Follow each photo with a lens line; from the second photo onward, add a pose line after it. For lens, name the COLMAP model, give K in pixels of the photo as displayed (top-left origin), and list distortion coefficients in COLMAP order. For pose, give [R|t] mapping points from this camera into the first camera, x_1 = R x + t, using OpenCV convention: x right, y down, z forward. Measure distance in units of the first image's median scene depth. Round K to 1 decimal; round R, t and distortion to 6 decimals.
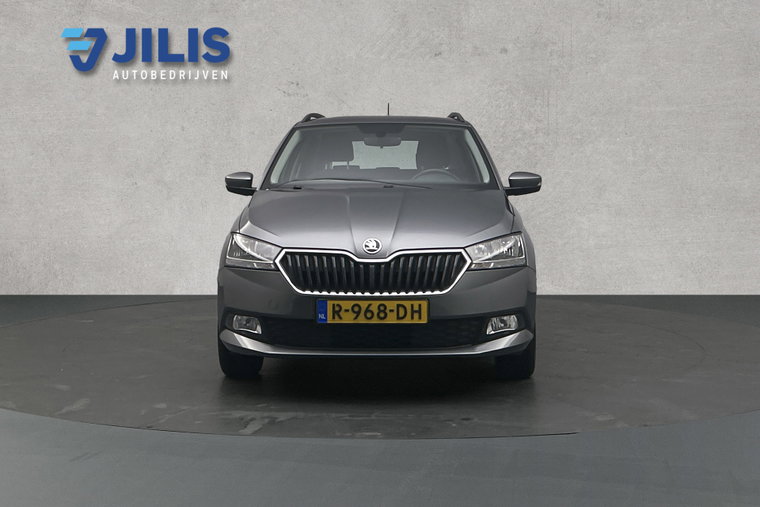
lens RADIAL K [[592.6, 0, 379.9], [0, 592.6, 253.8], [0, 0, 1]] dist [-0.002108, 0.007101]
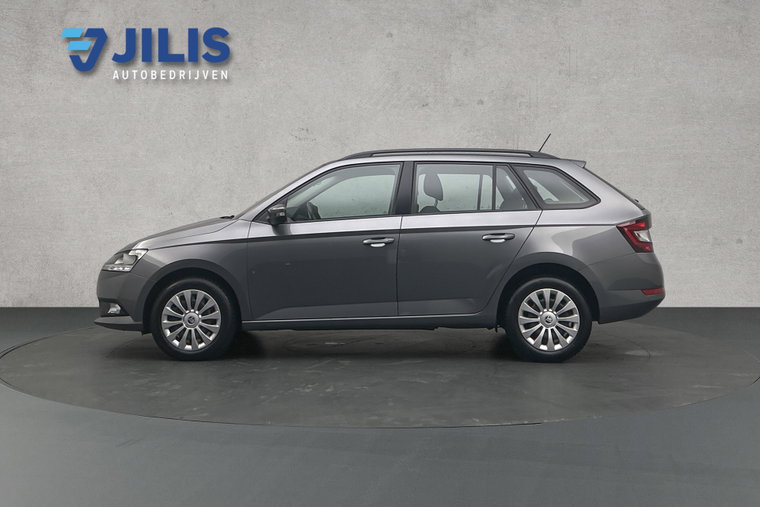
lens RADIAL K [[592.6, 0, 380.4], [0, 592.6, 253.1], [0, 0, 1]] dist [-0.002108, 0.007101]
pose [[1.000000, 0.000093, 0.000993, 0.006831], [-0.000092, 0.999999, -0.001021, -0.037967], [-0.000993, 0.001021, 0.999999, -0.190910]]
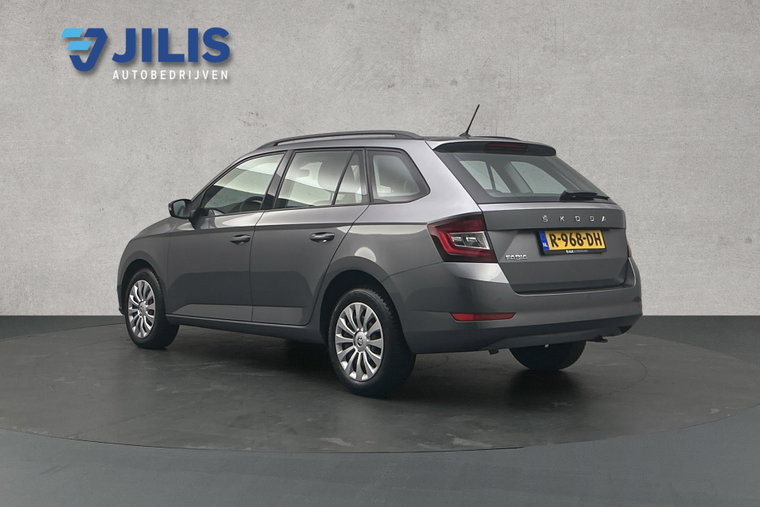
lens RADIAL K [[592.6, 0, 379.7], [0, 592.6, 253.6], [0, 0, 1]] dist [-0.002108, 0.007101]
pose [[1.000000, 0.000135, -0.000320, 0.078089], [-0.000135, 1.000000, -0.000258, -0.039952], [0.000320, 0.000258, 1.000000, -0.048086]]
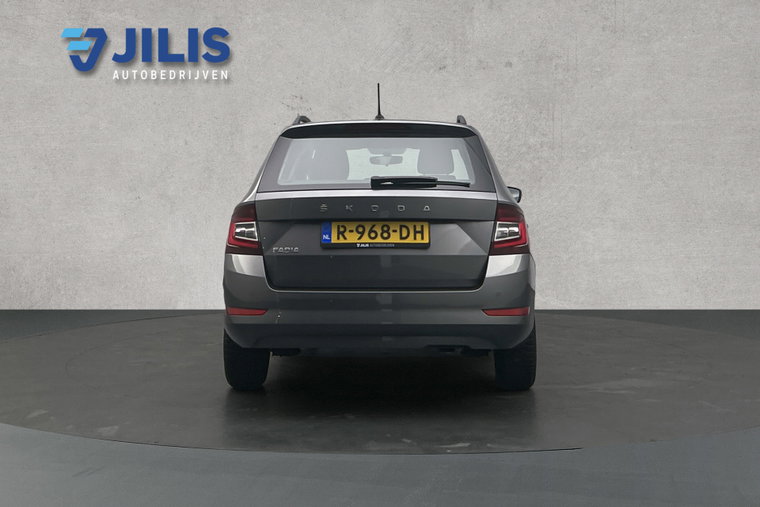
lens RADIAL K [[592.6, 0, 379.9], [0, 592.6, 253.9], [0, 0, 1]] dist [-0.002108, 0.007101]
pose [[1.000000, 0.000071, -0.000017, -0.007038], [-0.000071, 1.000000, 0.000170, -0.024353], [0.000017, -0.000170, 1.000000, 0.004326]]
